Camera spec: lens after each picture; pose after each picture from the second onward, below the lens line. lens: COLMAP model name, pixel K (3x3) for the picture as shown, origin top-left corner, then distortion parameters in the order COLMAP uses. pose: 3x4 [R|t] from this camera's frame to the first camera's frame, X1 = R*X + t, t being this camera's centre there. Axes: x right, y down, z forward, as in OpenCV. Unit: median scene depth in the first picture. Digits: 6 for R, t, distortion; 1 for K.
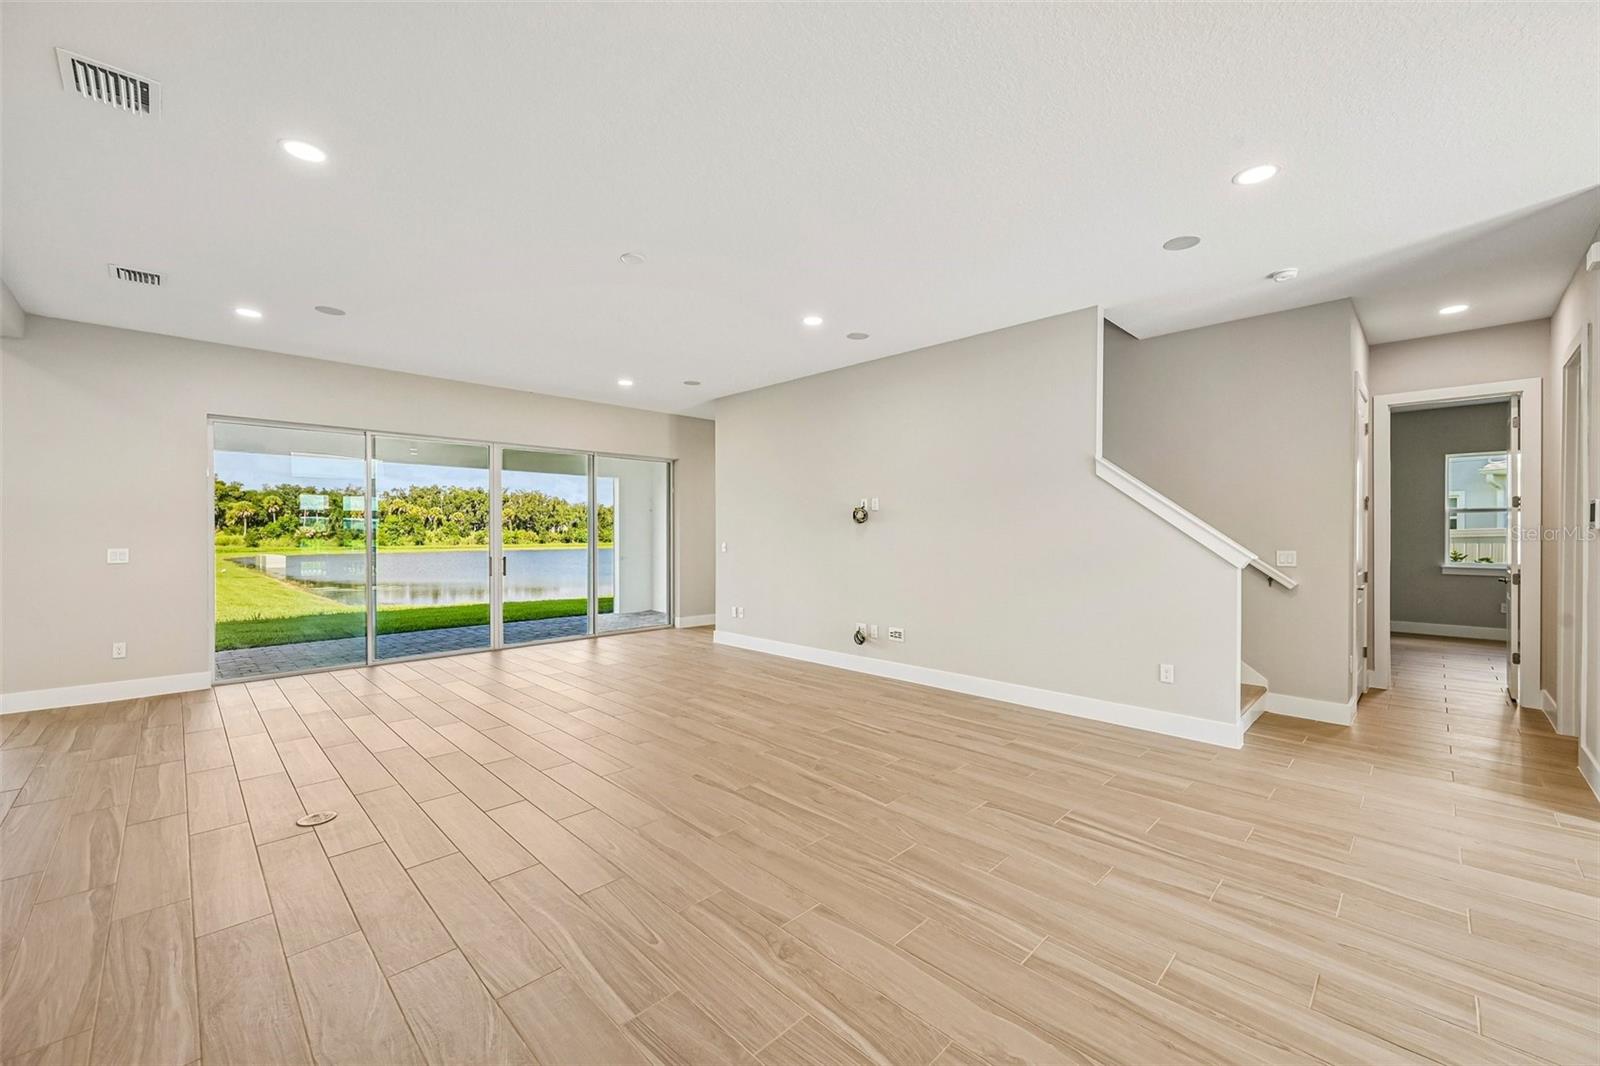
lens RADIAL K [[653.9, 0, 807.8], [0, 653.9, 541.4], [0, 0, 1]] dist [-0.003086, 0.001056]
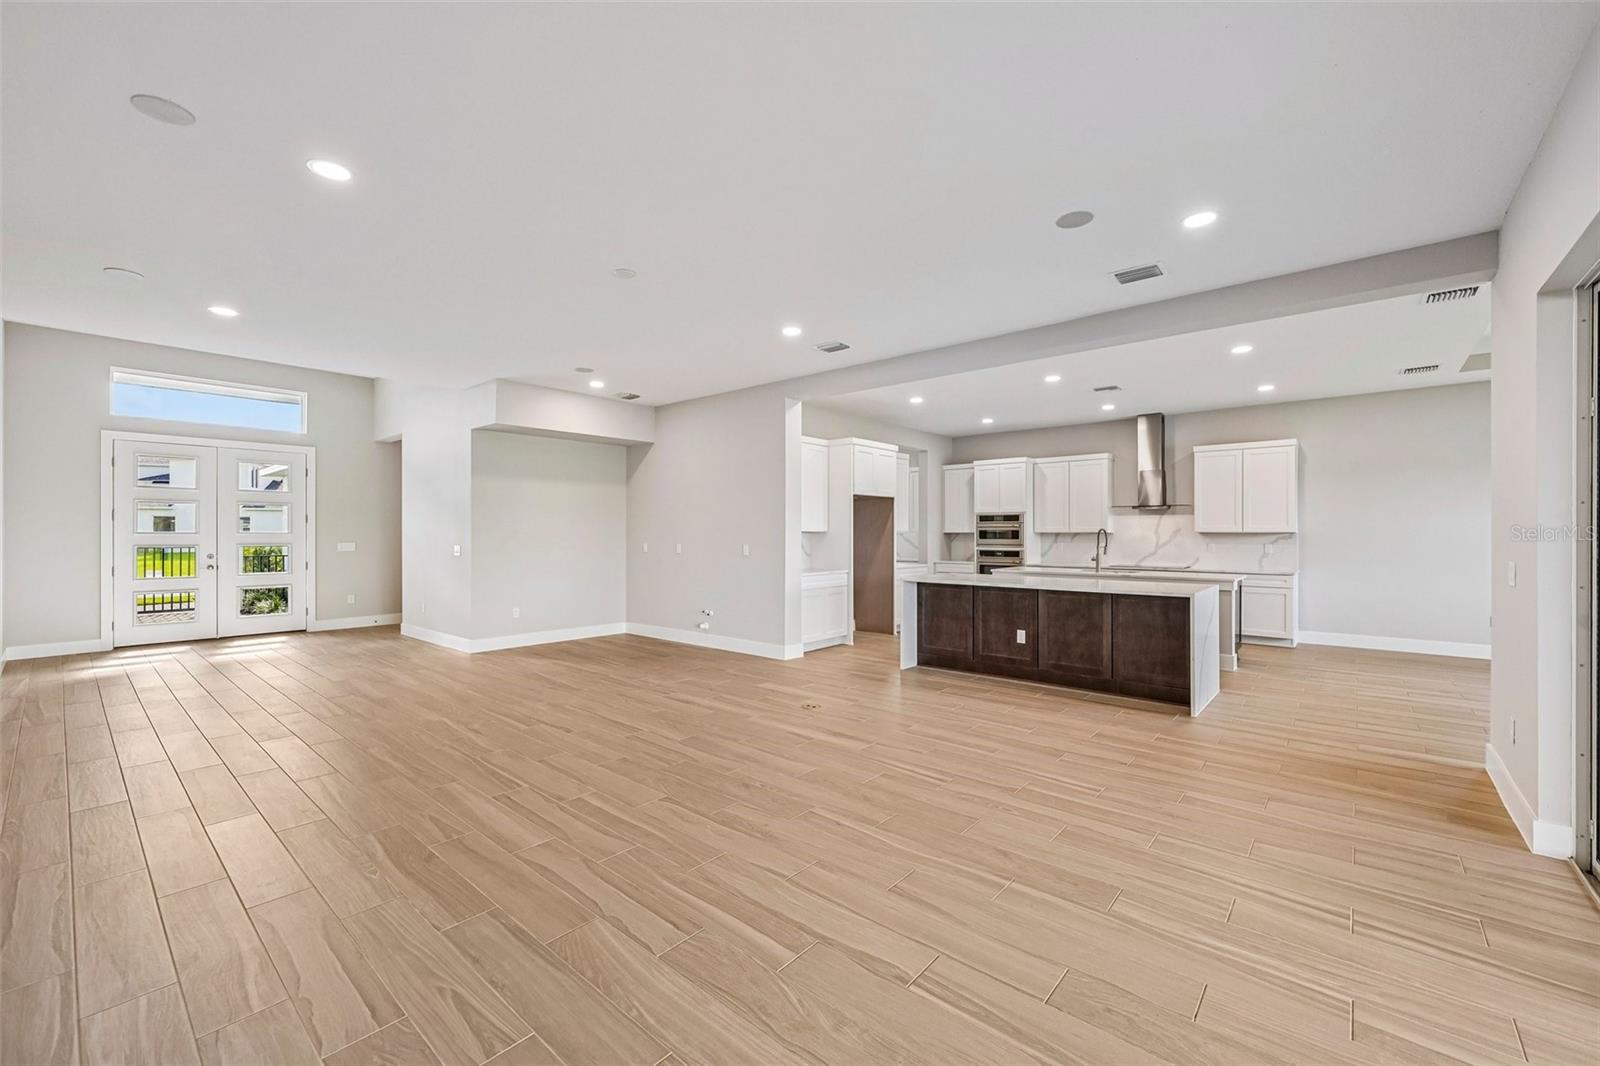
lens RADIAL K [[653.9, 0, 797.0], [0, 653.9, 530.7], [0, 0, 1]] dist [-0.003086, 0.001056]
pose [[-0.997715, -0.000051, -0.067556, -0.447281], [-0.000915, 0.999918, 0.012757, -0.030824], [0.067550, 0.012789, -0.997634, 1.958157]]
